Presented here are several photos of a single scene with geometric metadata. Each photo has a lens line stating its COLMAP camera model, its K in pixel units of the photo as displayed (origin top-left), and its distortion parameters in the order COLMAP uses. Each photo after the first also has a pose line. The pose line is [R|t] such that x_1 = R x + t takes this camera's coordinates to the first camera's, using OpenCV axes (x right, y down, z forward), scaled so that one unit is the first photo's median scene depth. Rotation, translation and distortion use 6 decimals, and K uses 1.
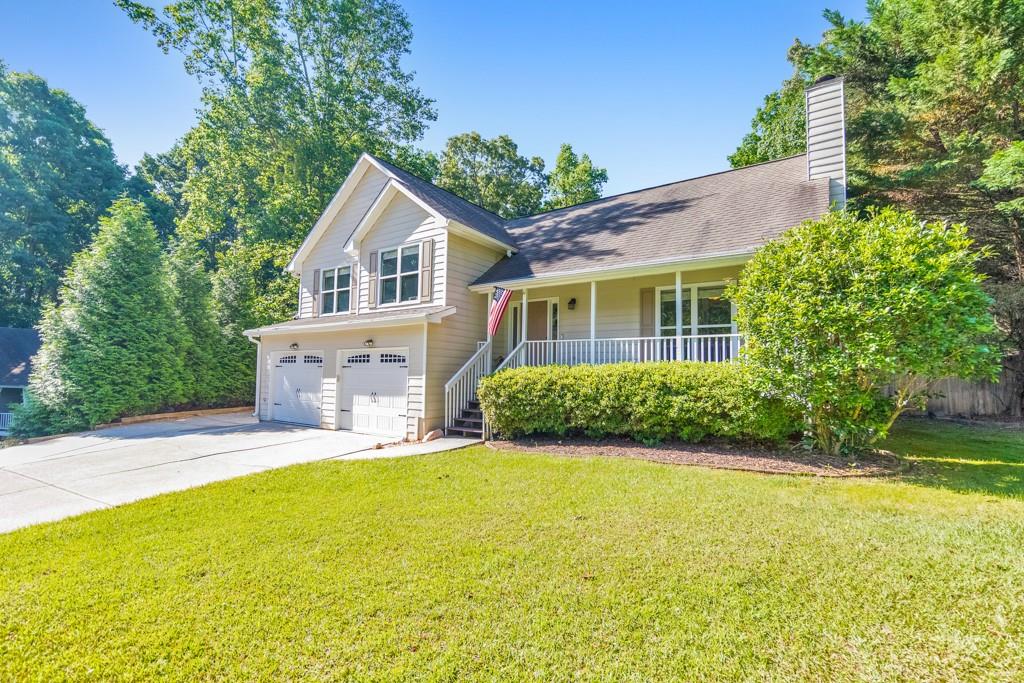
lens RADIAL K [[456.0, 0, 511.9], [0, 456.0, 339.6], [0, 0, 1]] dist [0.004481, 0.000361]
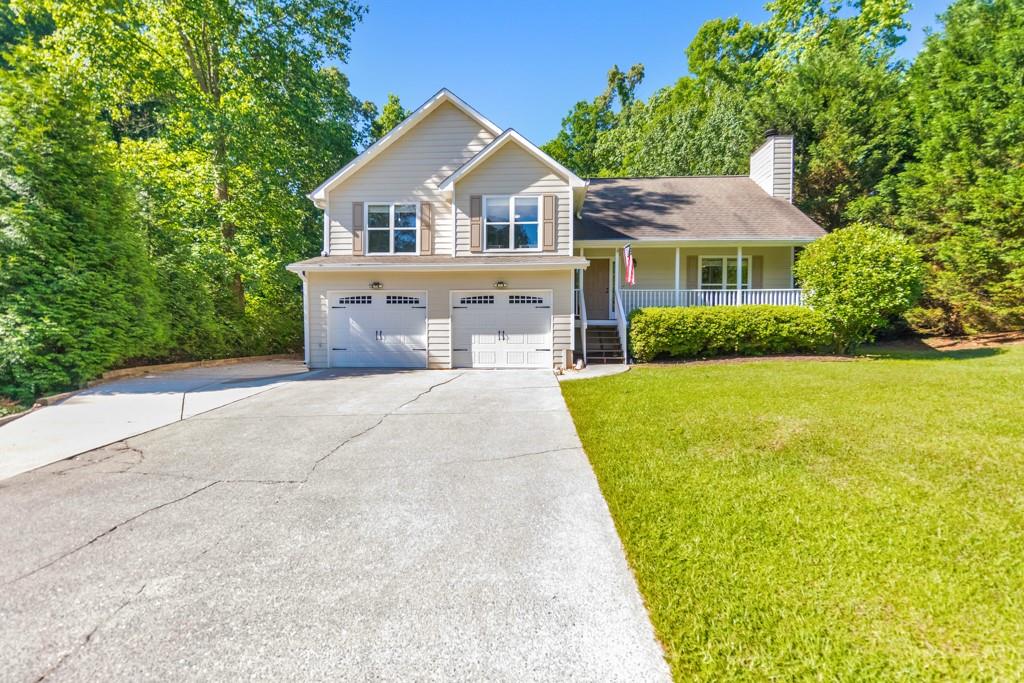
lens RADIAL K [[456.0, 0, 512.9], [0, 456.0, 343.4], [0, 0, 1]] dist [0.004481, 0.000361]
pose [[0.853717, -0.012948, 0.520576, -0.849608], [-0.030271, 0.996766, 0.074435, 0.064166], [-0.519856, -0.079305, 0.850565, 0.063092]]
